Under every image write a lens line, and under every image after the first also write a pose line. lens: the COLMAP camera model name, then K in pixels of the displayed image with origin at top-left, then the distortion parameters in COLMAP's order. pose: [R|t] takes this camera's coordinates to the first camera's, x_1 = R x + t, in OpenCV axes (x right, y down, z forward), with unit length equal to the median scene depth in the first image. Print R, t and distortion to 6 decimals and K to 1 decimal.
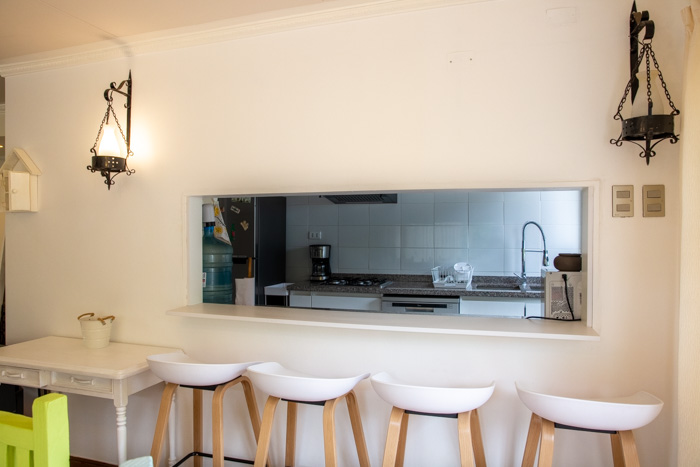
lens RADIAL K [[592.2, 0, 350.3], [0, 592.2, 220.6], [0, 0, 1]] dist [-0.007590, 0.006692]
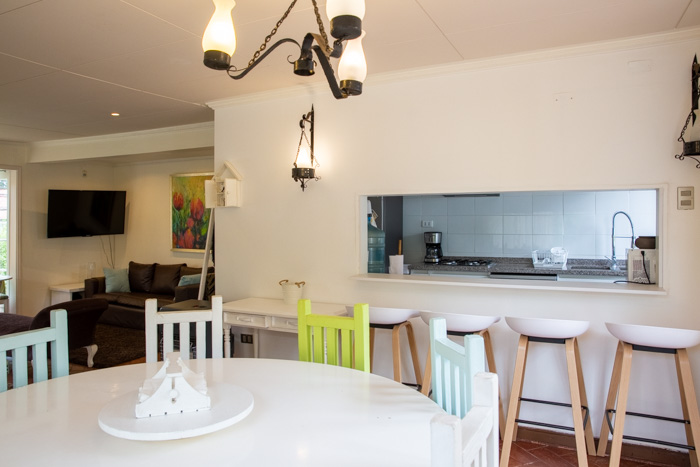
lens RADIAL K [[592.2, 0, 350.3], [0, 592.2, 220.6], [0, 0, 1]] dist [-0.007590, 0.006692]
pose [[0.990588, -0.003809, -0.136825, -0.096902], [0.006260, 0.999827, 0.017490, -0.006496], [0.136735, -0.018182, 0.990441, -0.355025]]
